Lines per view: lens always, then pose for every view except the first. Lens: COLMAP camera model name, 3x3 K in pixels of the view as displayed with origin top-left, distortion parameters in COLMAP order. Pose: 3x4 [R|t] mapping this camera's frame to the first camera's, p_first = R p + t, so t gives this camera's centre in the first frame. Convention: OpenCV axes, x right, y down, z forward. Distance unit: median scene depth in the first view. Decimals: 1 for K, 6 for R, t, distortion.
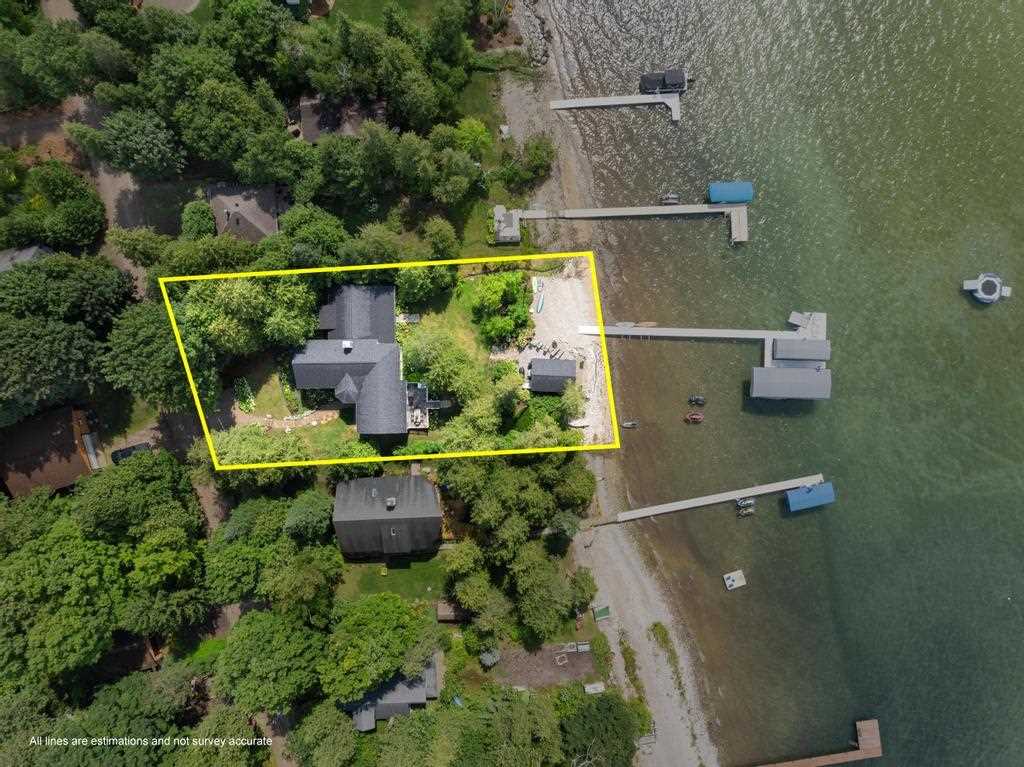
lens RADIAL K [[726.4, 0, 512.0], [0, 726.4, 383.5], [0, 0, 1]] dist [0.004792, -0.000399]
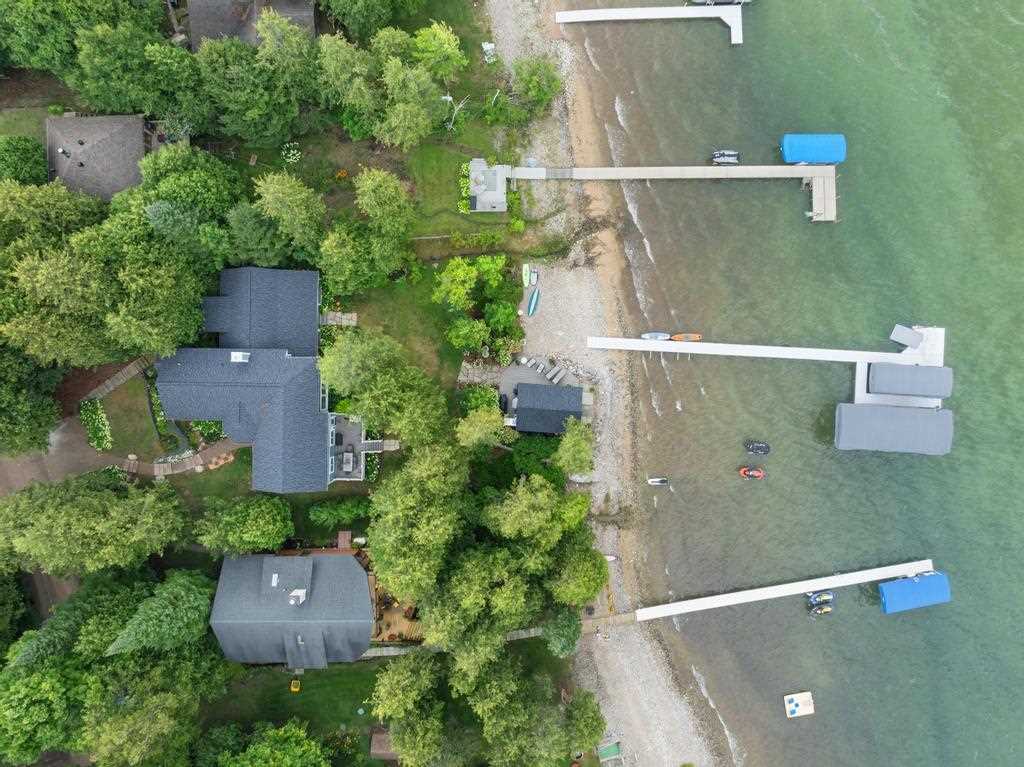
lens RADIAL K [[707.3, 0, 512.0], [0, 707.3, 383.5], [0, 0, 1]] dist [-0.007824, 0.001802]
pose [[0.999541, 0.028591, -0.009983, 0.027923], [-0.028483, 0.999536, 0.010773, -0.040566], [0.010287, -0.010484, 0.999892, 0.329453]]
